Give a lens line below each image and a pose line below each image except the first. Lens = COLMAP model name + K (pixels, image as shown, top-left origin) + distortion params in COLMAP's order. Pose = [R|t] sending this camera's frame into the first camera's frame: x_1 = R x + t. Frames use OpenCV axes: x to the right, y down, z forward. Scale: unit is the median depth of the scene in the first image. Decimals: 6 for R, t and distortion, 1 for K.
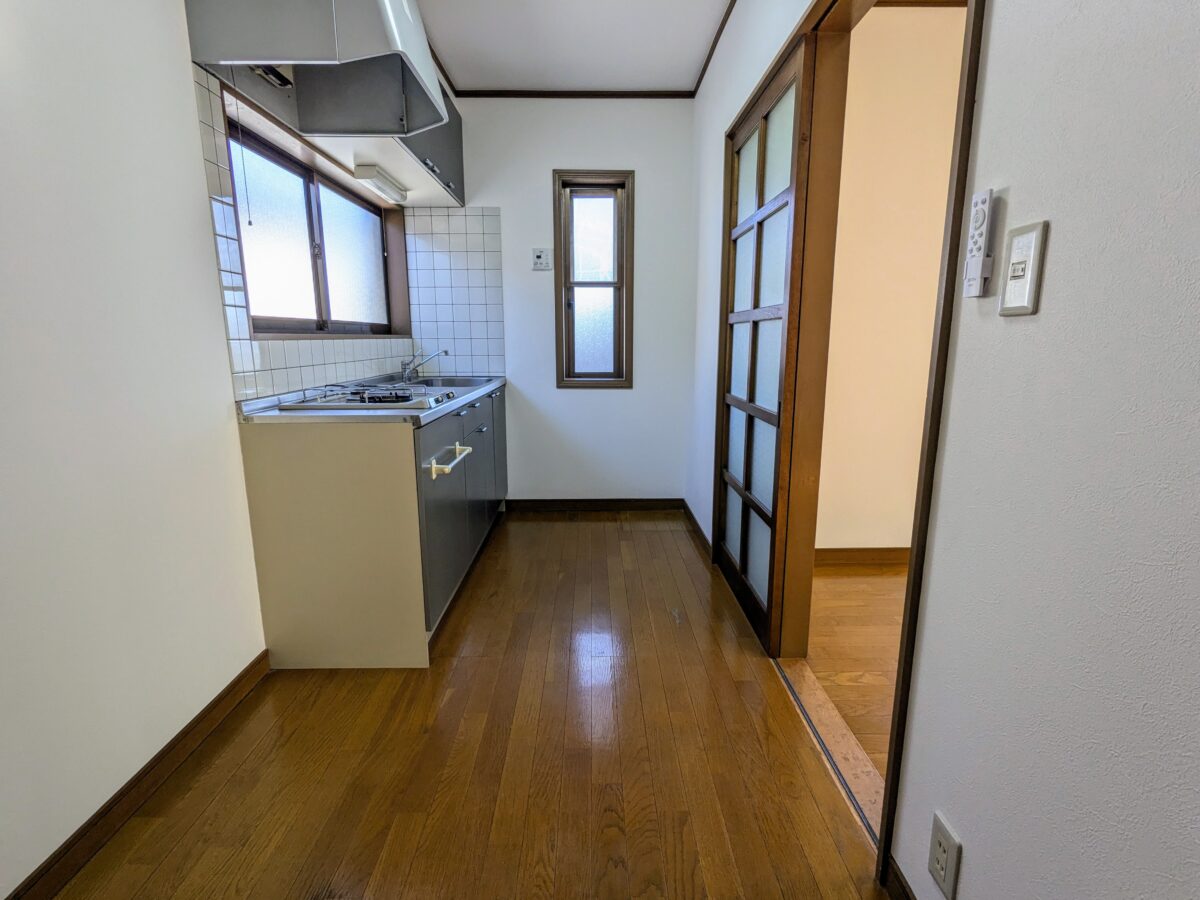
lens RADIAL K [[577.3, 0, 599.3], [0, 577.3, 446.9], [0, 0, 1]] dist [-0.003206, 0.000432]
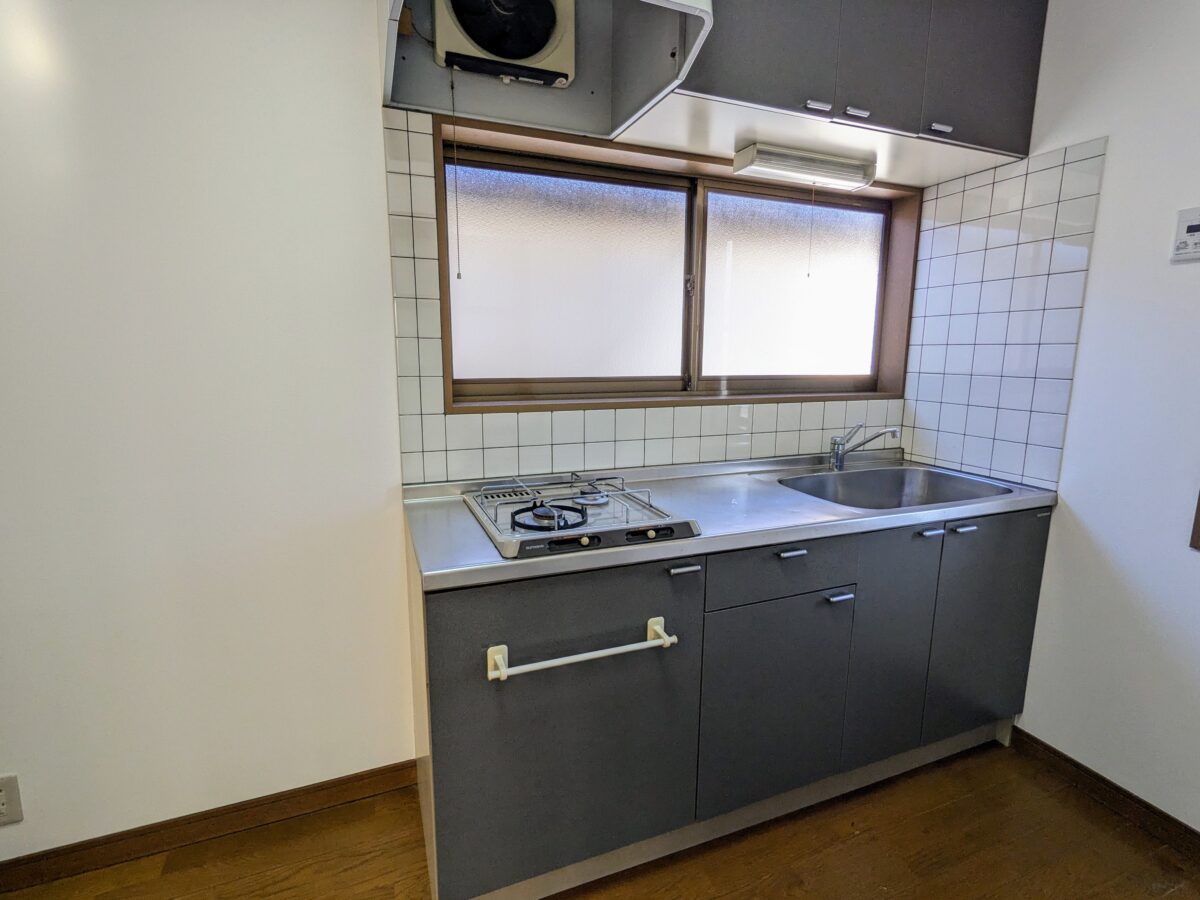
lens RADIAL K [[577.3, 0, 593.4], [0, 577.3, 452.1], [0, 0, 1]] dist [-0.003206, 0.000432]
pose [[0.352859, 0.166071, -0.920821, 0.144953], [-0.183231, 0.977333, 0.106048, -0.140769], [0.917560, 0.131302, 0.375290, 0.480575]]
